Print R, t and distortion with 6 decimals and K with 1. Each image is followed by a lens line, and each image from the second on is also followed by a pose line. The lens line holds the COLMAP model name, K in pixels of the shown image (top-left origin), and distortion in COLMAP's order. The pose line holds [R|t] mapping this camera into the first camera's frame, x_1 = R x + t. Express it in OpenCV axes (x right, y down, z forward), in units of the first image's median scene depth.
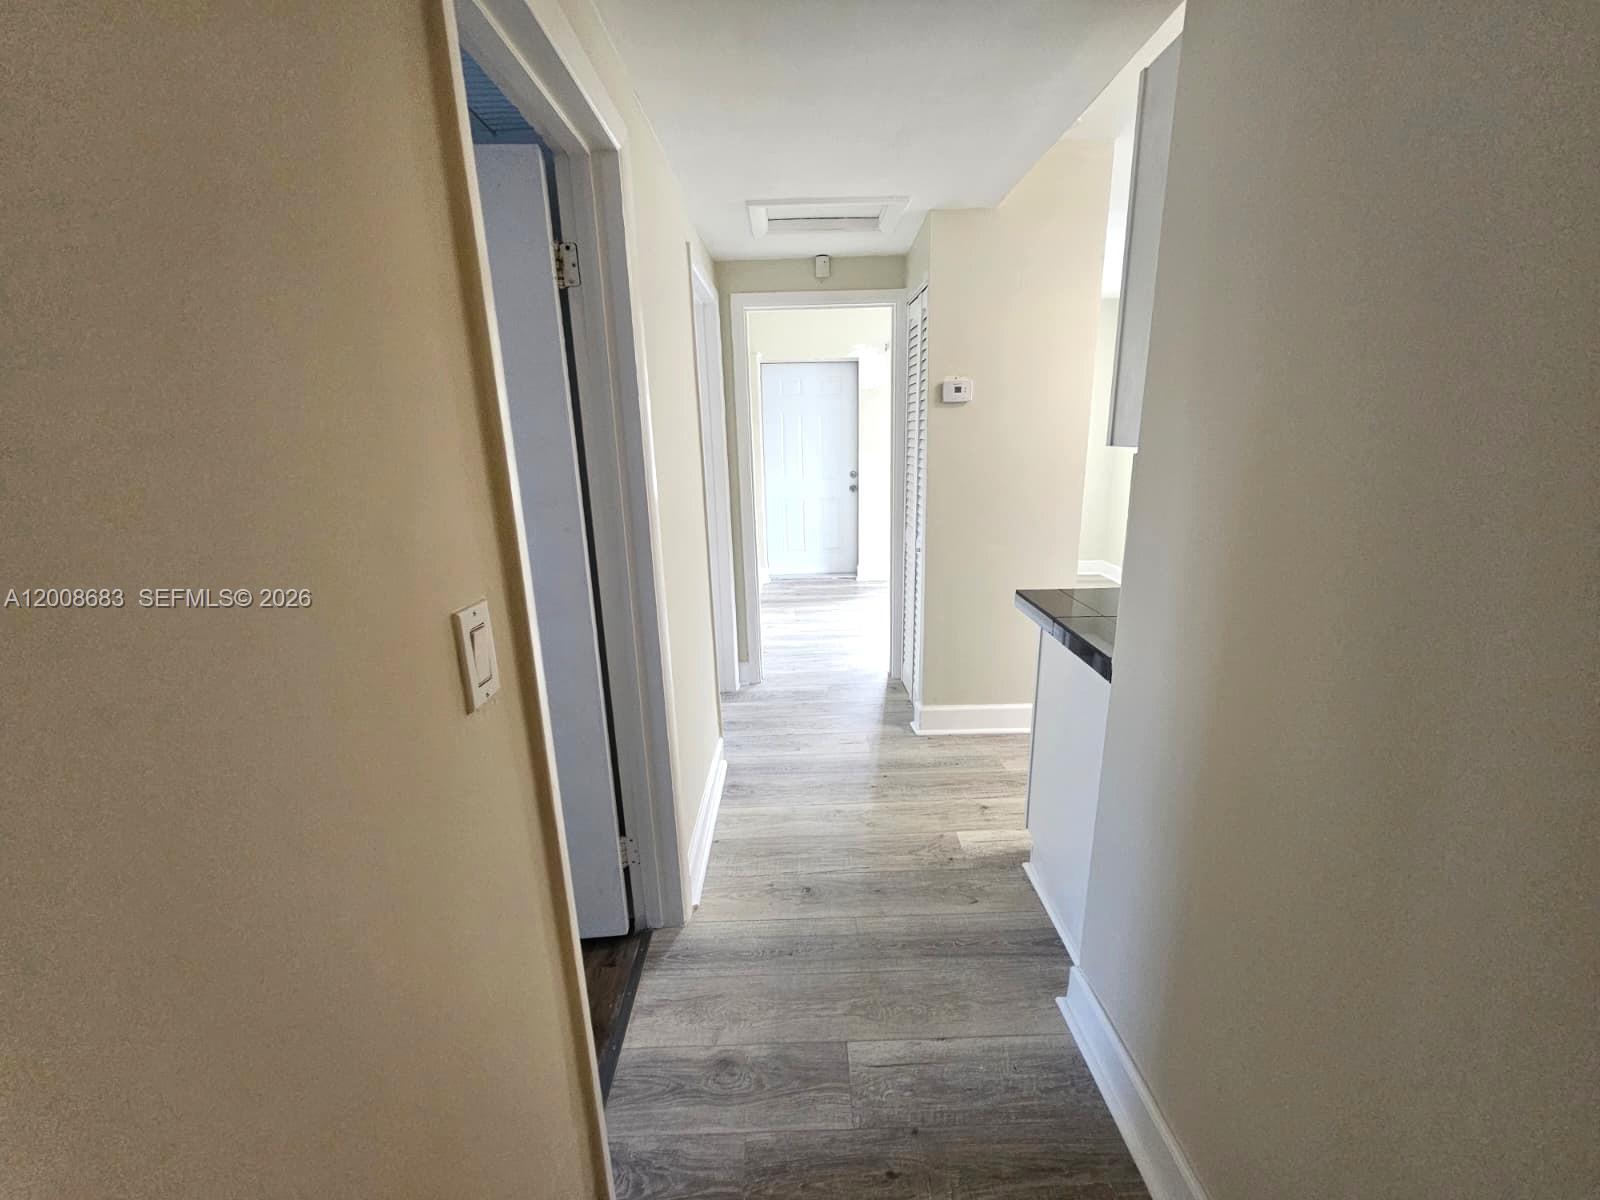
lens RADIAL K [[653.0, 0, 799.9], [0, 653.0, 597.2], [0, 0, 1]] dist [-0.002539, 0.000324]
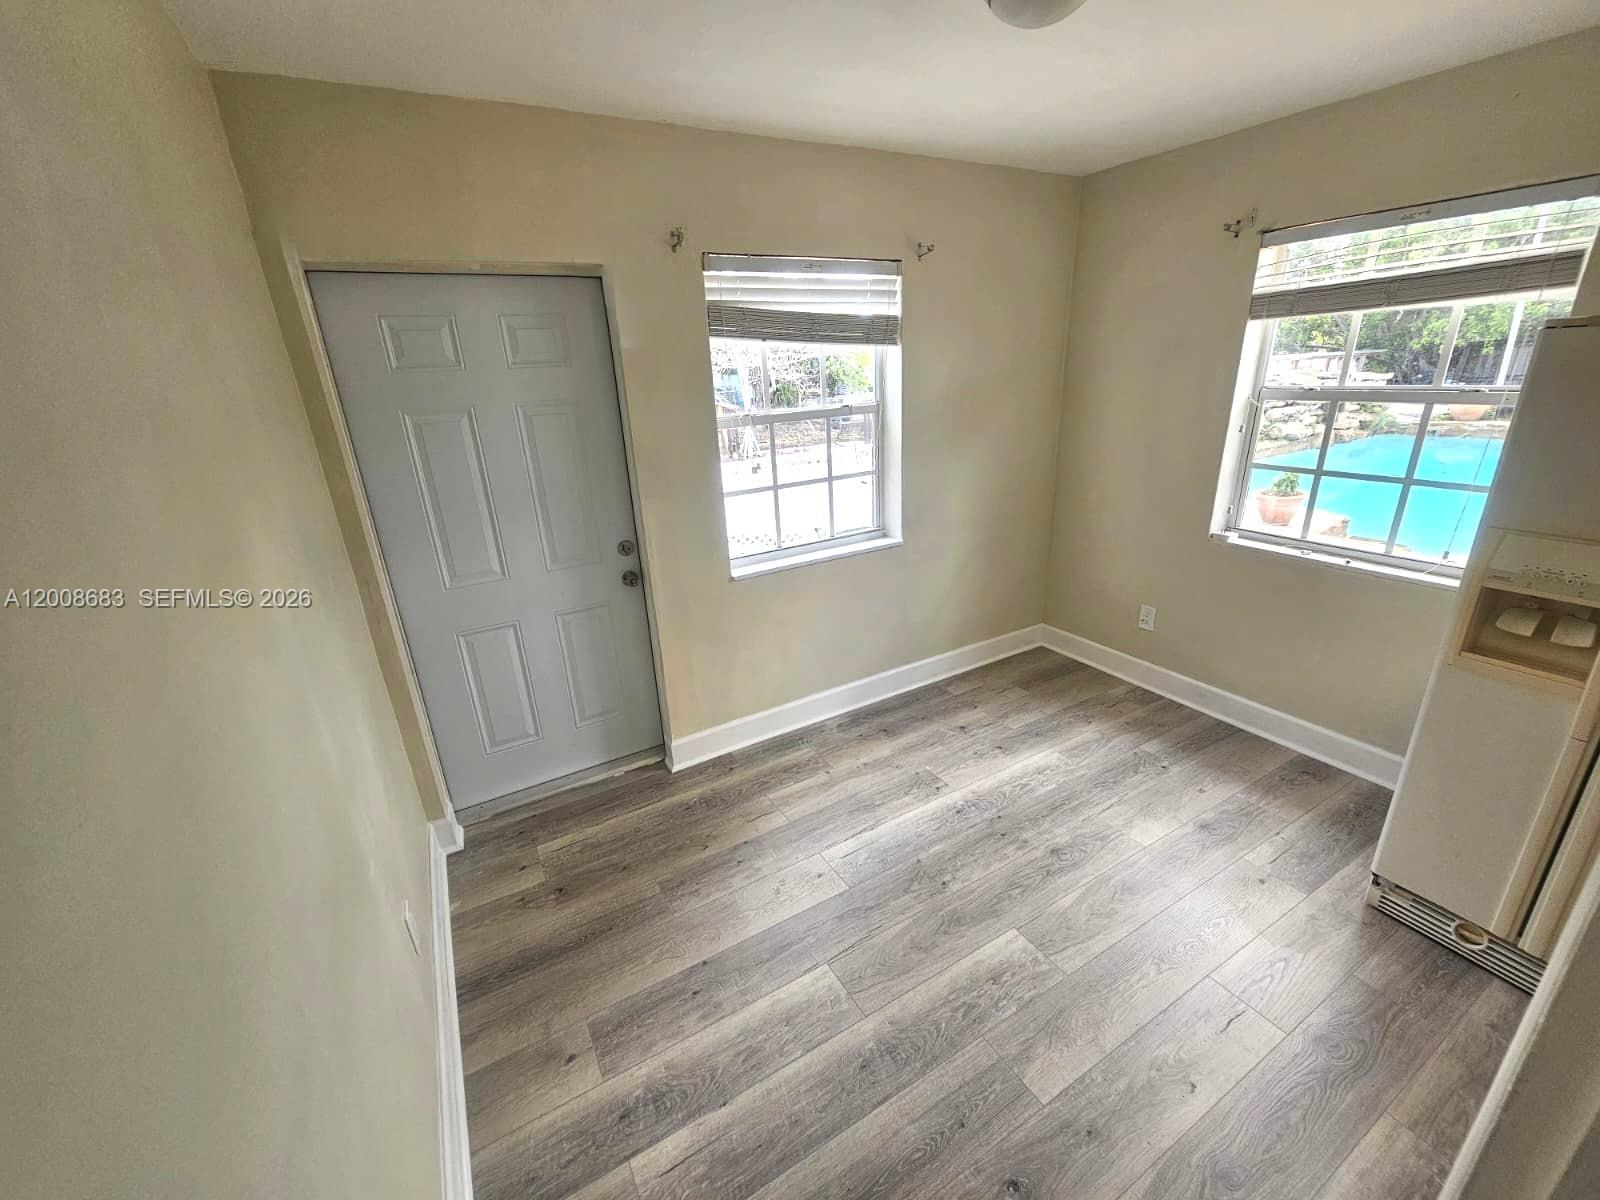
lens RADIAL K [[653.0, 0, 794.3], [0, 653.0, 599.2], [0, 0, 1]] dist [-0.002539, 0.000324]
pose [[0.874815, -0.172687, 0.452635, -0.022972], [0.133299, 0.984050, 0.117800, -0.191960], [-0.465758, -0.042718, 0.883880, 0.567737]]
